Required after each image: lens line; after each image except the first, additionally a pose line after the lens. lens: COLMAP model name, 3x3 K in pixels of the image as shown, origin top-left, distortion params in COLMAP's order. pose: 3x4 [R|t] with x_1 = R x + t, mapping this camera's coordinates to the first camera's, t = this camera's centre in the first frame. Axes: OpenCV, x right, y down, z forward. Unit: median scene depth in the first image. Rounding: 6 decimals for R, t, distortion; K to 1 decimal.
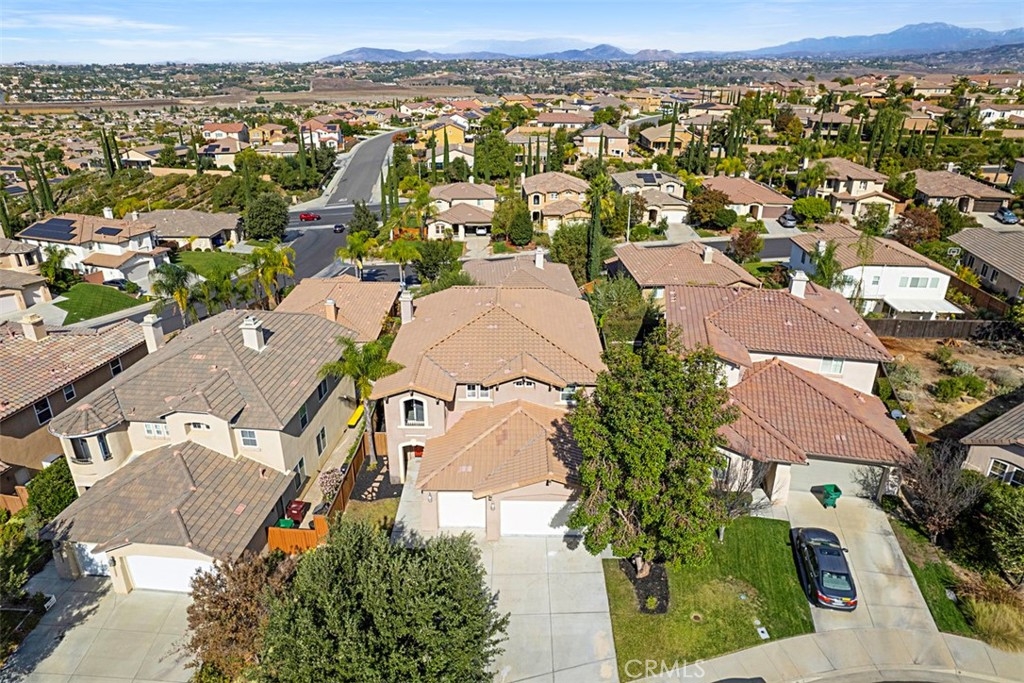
lens RADIAL K [[660.3, 0, 510.8], [0, 660.3, 341.5], [0, 0, 1]] dist [-0.071435, 0.064154]
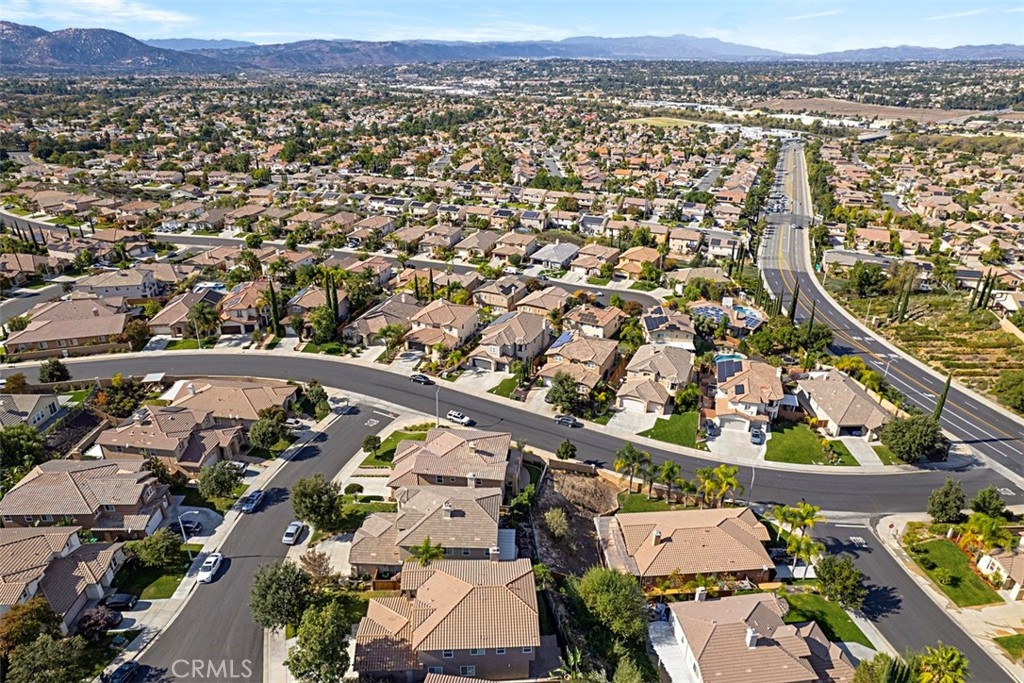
lens RADIAL K [[660.3, 0, 511.7], [0, 660.3, 343.5], [0, 0, 1]] dist [-0.071435, 0.064154]
pose [[0.063414, 0.416716, -0.906822, 0.237260], [-0.393774, 0.845377, 0.360943, -0.232947], [0.917017, 0.334194, 0.217700, 0.088460]]
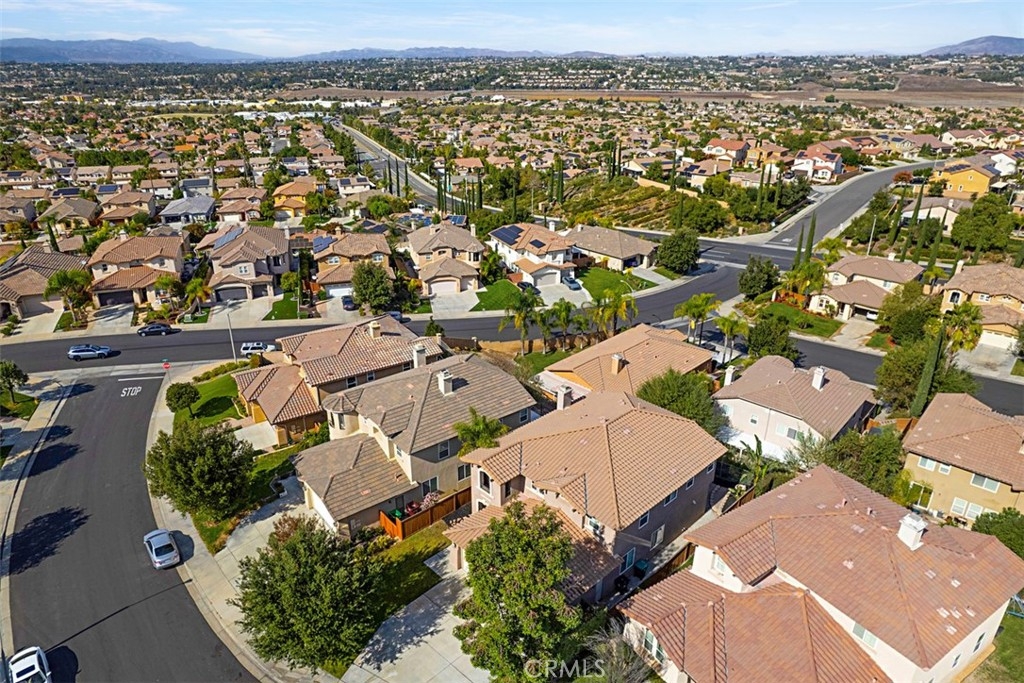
lens RADIAL K [[660.3, 0, 504.2], [0, 660.3, 340.5], [0, 0, 1]] dist [-0.071435, 0.064154]
pose [[0.693164, 0.288206, -0.660652, 0.104986], [-0.280334, 0.952212, 0.121267, -0.052337], [0.664030, 0.101145, 0.740833, 0.001460]]
